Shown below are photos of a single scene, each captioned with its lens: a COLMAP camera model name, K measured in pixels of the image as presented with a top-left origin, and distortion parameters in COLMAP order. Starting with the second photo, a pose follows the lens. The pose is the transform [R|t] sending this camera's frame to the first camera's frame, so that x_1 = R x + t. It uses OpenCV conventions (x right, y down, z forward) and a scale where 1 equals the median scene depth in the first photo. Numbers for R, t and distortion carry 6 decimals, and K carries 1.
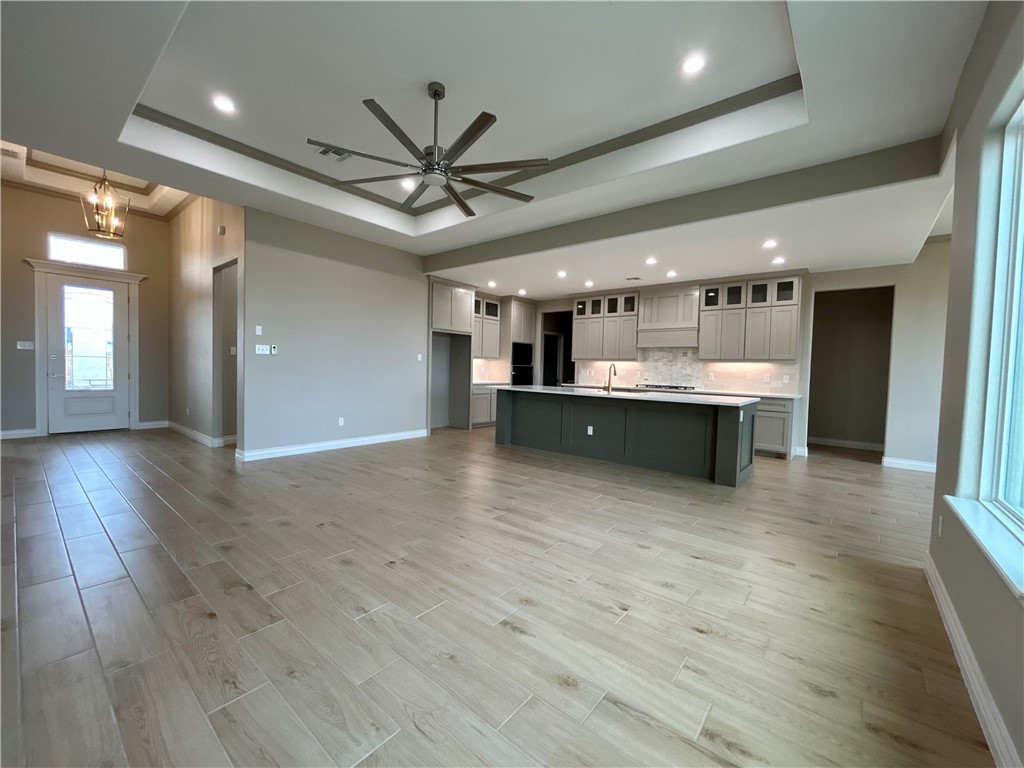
lens RADIAL K [[413.9, 0, 510.7], [0, 413.9, 383.3], [0, 0, 1]] dist [-0.002168, 0.000519]
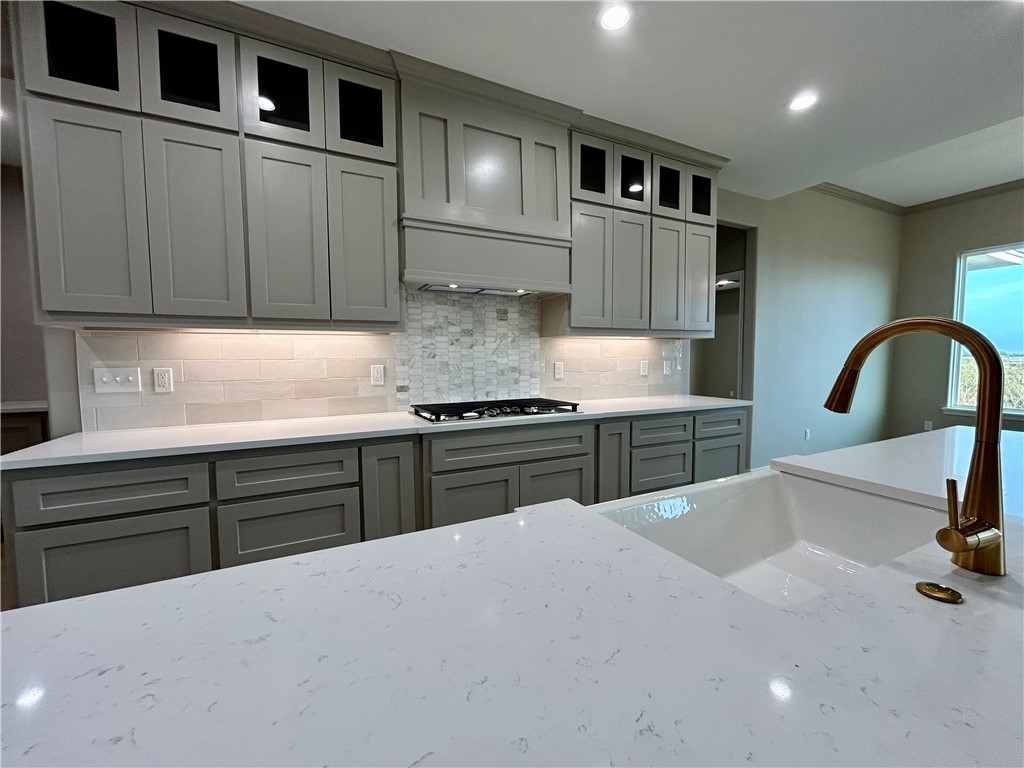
lens RADIAL K [[413.9, 0, 510.7], [0, 413.9, 383.3], [0, 0, 1]] dist [-0.002168, 0.000519]
pose [[0.399319, -0.086814, 0.912693, 0.069318], [0.050377, 0.996080, 0.072705, -0.034101], [-0.915427, 0.016946, 0.402127, 0.823313]]
